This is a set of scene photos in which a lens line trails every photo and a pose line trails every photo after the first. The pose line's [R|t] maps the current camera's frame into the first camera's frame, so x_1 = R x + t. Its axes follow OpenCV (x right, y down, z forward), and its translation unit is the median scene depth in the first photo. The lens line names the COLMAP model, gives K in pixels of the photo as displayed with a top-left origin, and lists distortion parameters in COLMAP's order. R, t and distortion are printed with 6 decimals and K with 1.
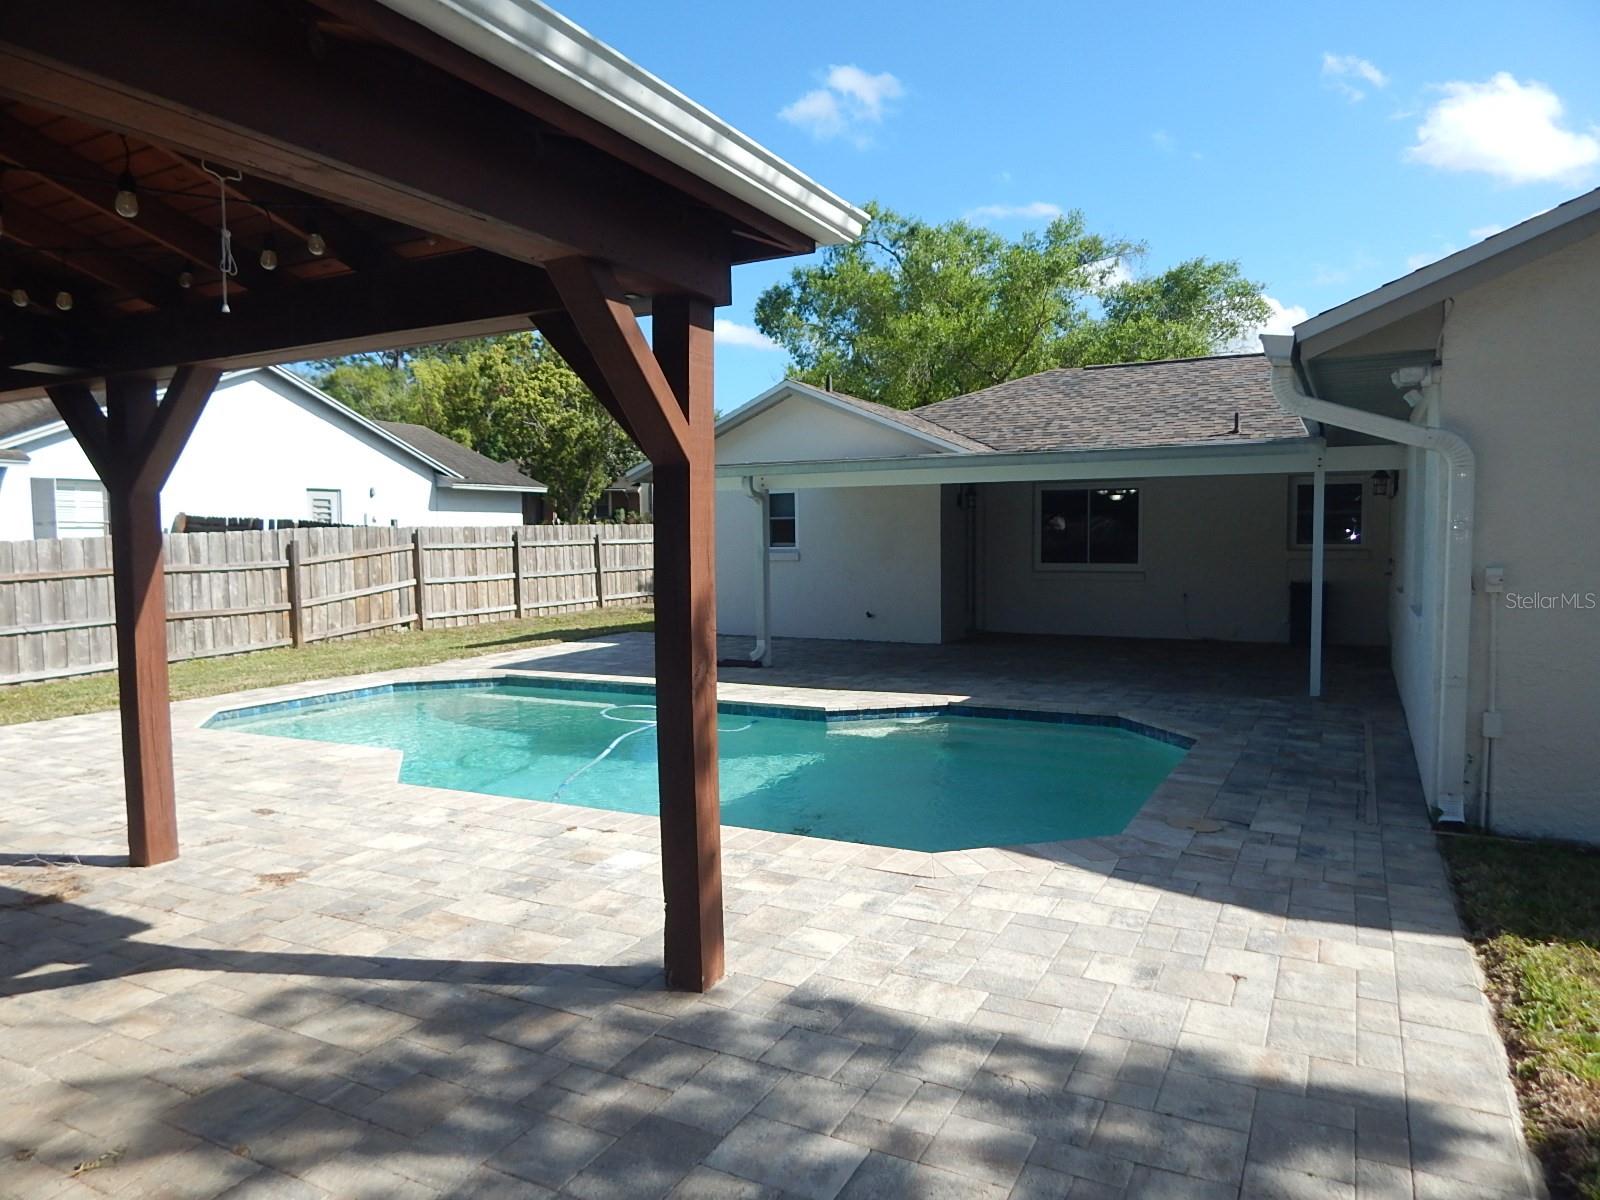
lens RADIAL K [[1070.0, 0, 800.0], [0, 1070.0, 600.0], [0, 0, 1]] dist [0.001104, -0.003758]
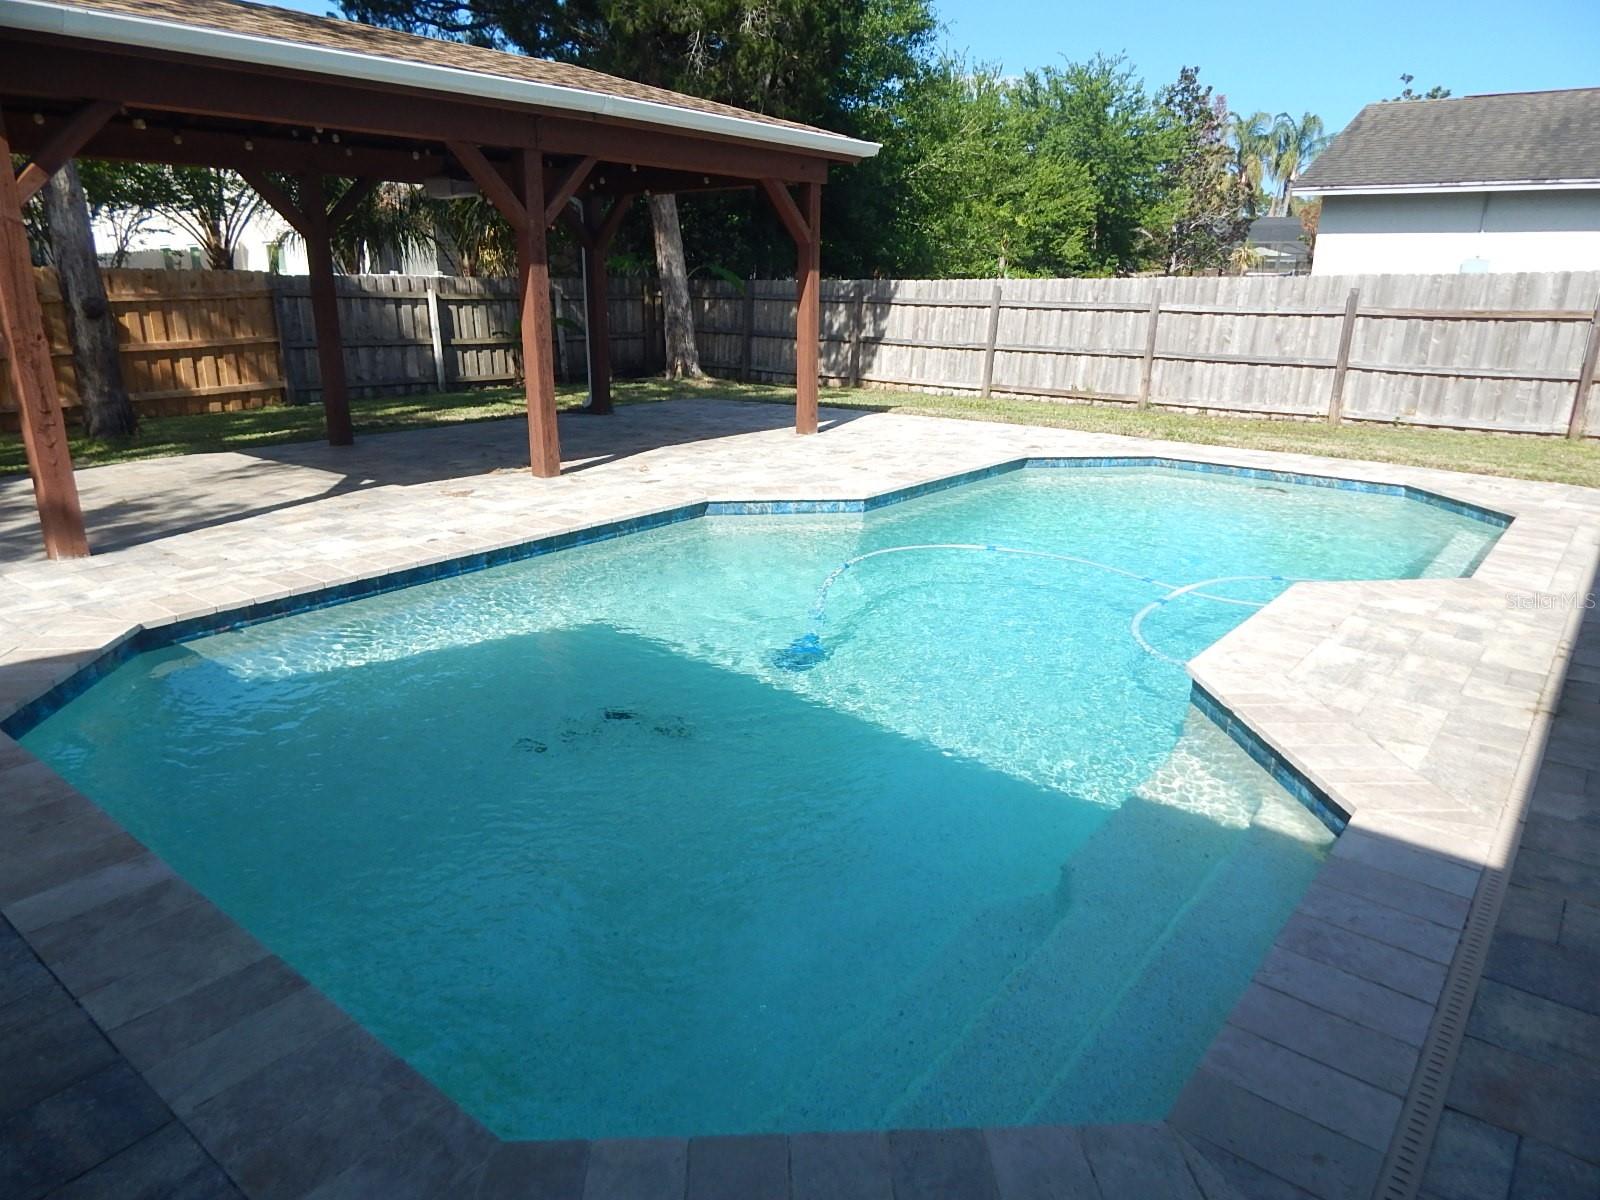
lens RADIAL K [[1047.1, 0, 805.2], [0, 1047.1, 598.2], [0, 0, 1]] dist [-0.006221, 0.004691]
pose [[-0.185096, 0.300889, -0.935524, 0.983578], [-0.065471, 0.946083, 0.317239, -0.121566], [0.980537, 0.119969, -0.155417, 1.967103]]
